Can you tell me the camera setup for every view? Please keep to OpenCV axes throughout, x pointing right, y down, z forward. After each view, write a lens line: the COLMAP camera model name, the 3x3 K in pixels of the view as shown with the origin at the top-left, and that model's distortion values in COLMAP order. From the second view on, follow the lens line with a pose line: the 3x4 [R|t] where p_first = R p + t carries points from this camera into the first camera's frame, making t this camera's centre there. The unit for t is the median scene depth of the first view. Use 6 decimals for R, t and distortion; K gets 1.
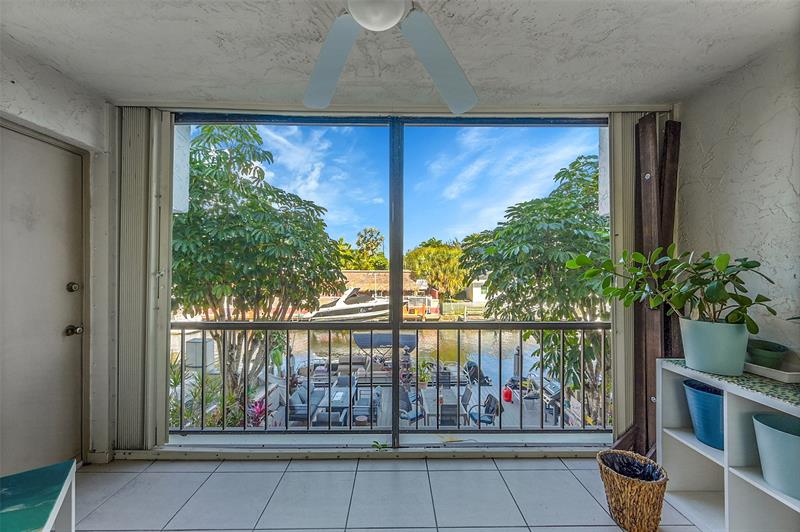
lens RADIAL K [[347.8, 0, 400.0], [0, 347.8, 266.0], [0, 0, 1]] dist [-0.001082, -0.000287]
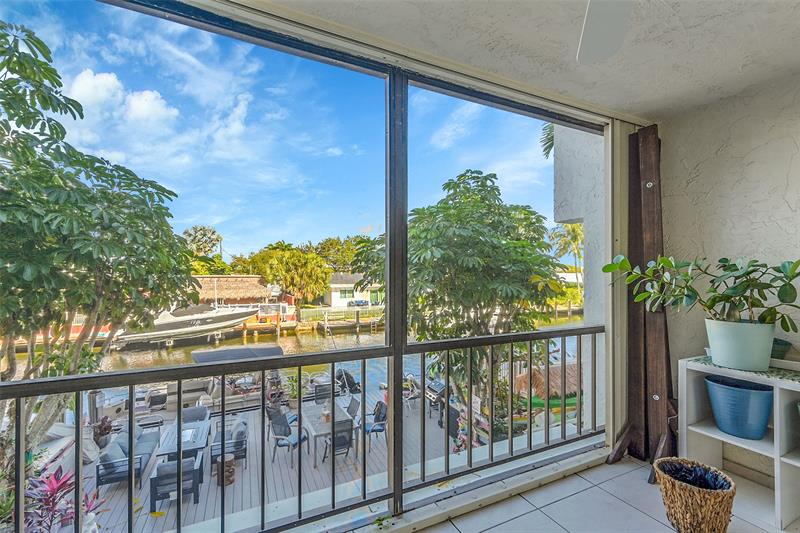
lens RADIAL K [[344.3, 0, 426.1], [0, 344.3, 272.8], [0, 0, 1]] dist [0.000034, -0.000132]
pose [[0.885795, 0.000340, 0.464077, -0.073664], [-0.003339, 0.999979, 0.005642, 0.000449], [-0.464065, -0.006547, 0.885777, 0.079444]]
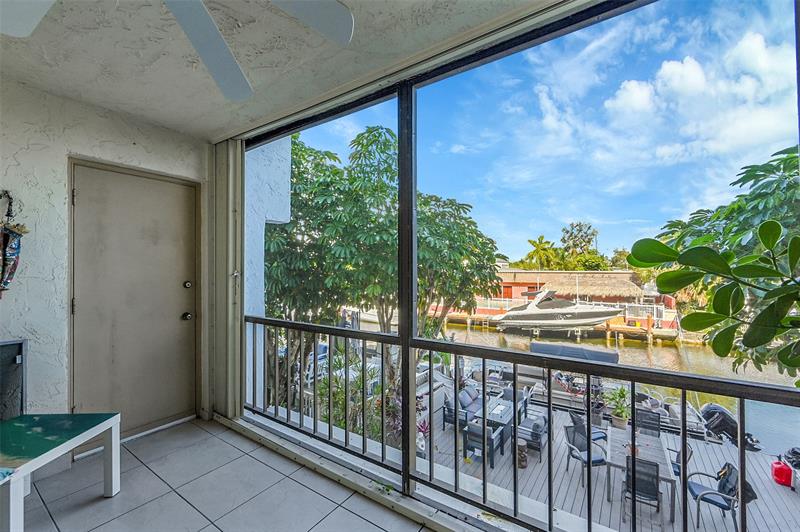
lens RADIAL K [[344.2, 0, 358.2], [0, 344.2, 265.3], [0, 0, 1]] dist [0.002066, 0.000072]
pose [[0.800811, -0.011220, -0.598813, 0.093155], [0.008688, 0.999937, -0.007117, 0.000207], [0.598855, 0.000497, 0.800858, 0.074022]]
